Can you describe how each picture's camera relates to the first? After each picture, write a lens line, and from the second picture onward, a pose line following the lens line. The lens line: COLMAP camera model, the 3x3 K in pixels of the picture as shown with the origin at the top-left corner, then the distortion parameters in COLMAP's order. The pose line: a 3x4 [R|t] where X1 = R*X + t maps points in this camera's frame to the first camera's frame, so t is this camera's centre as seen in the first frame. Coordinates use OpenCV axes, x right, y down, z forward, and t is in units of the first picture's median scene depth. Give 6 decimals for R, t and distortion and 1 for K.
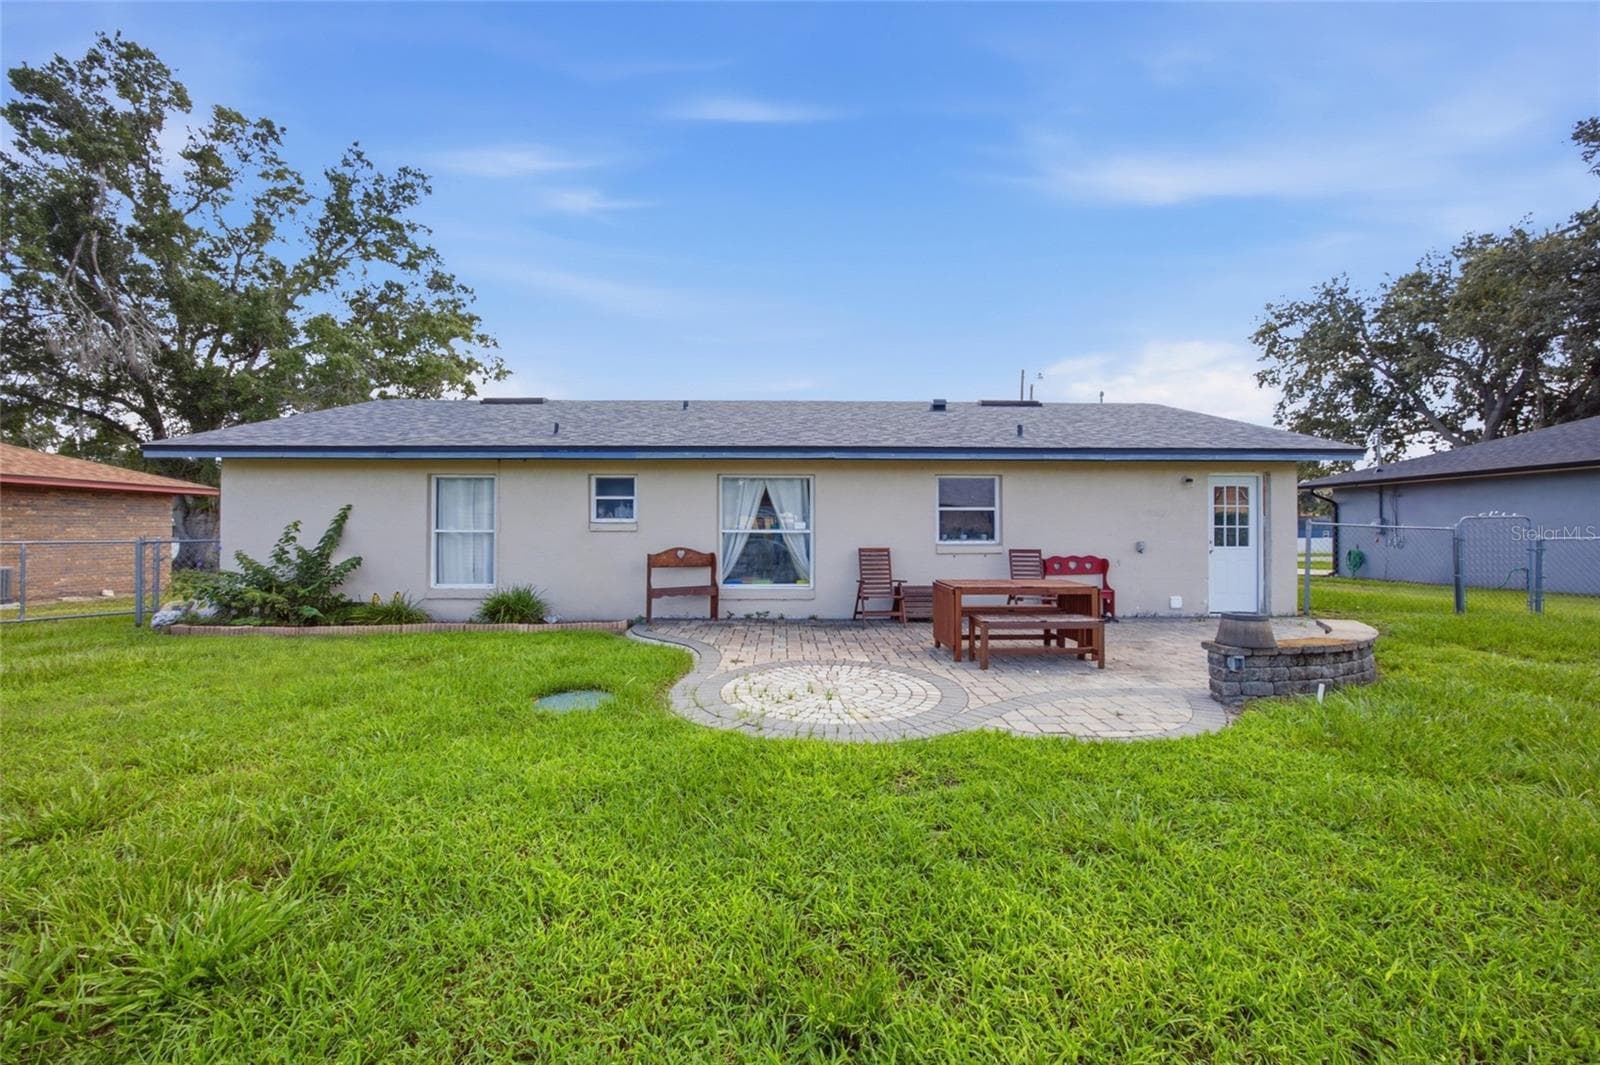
lens RADIAL K [[611.2, 0, 800.0], [0, 611.2, 532.5], [0, 0, 1]] dist [-0.007519, -0.000062]
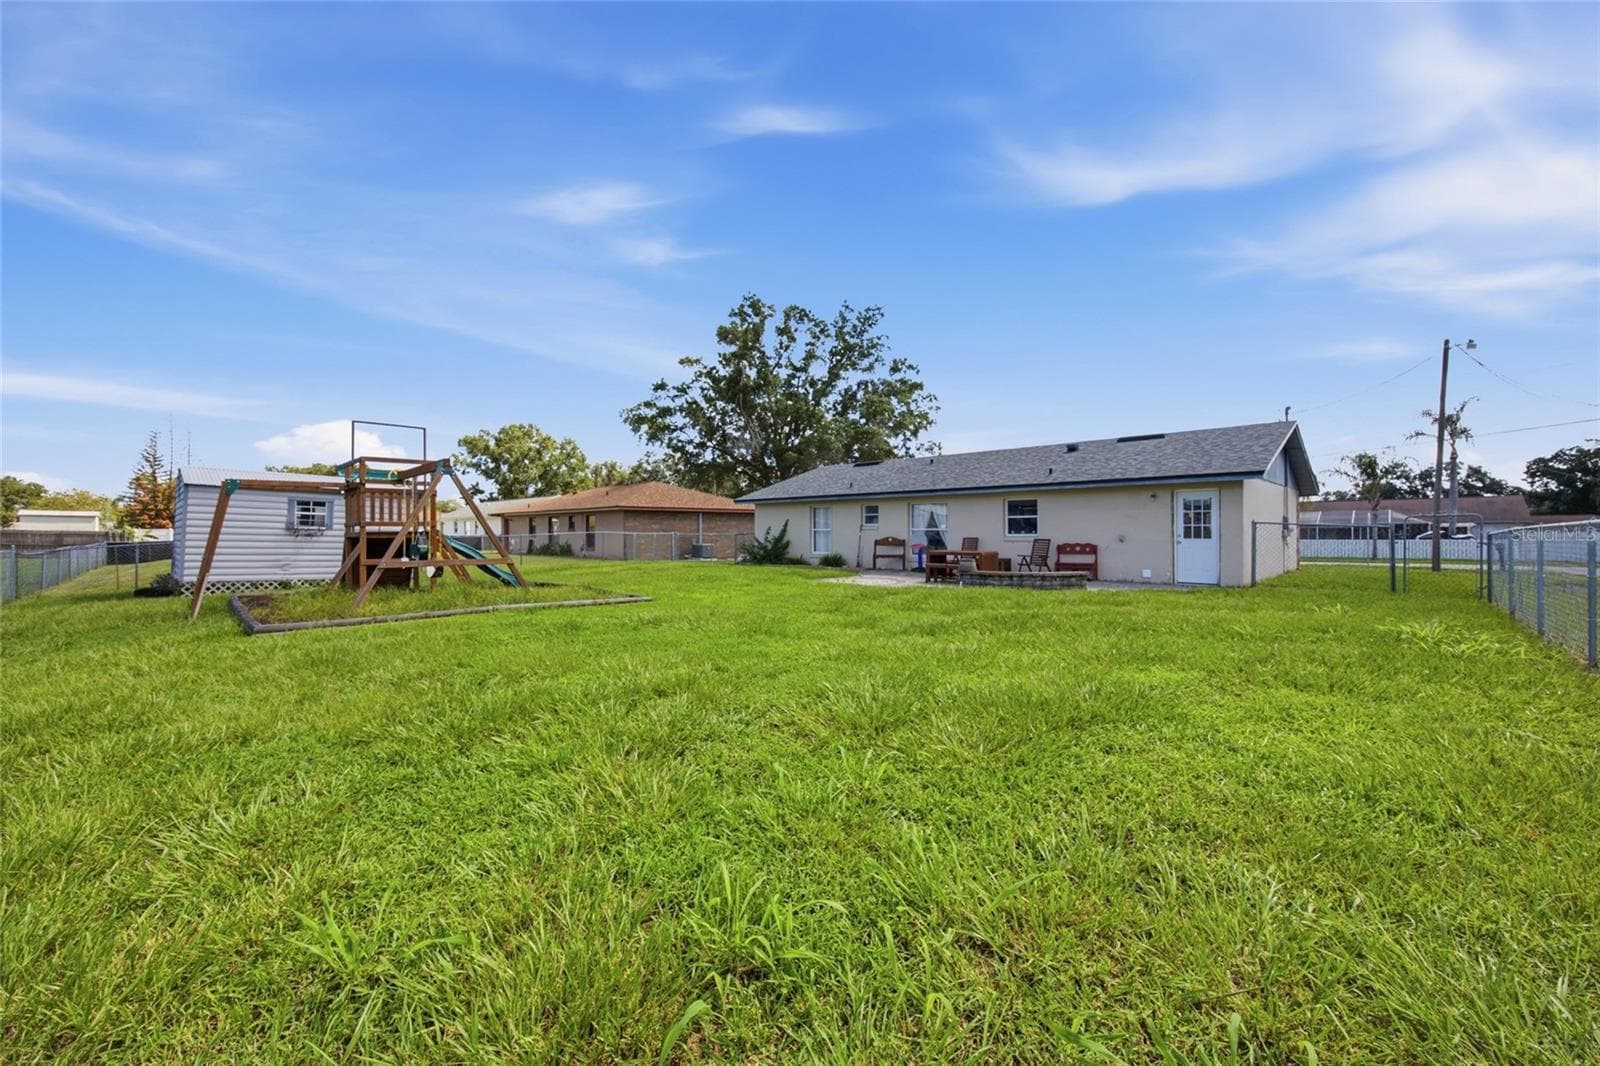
lens RADIAL K [[858.9, 0, 800.0], [0, 858.9, 533.0], [0, 0, 1]] dist [-0.004646, -0.000550]
pose [[0.655400, -0.002656, -0.755278, 1.735890], [-0.006461, 0.999938, -0.009122, 0.036881], [0.755255, 0.010858, 0.655341, -1.139792]]
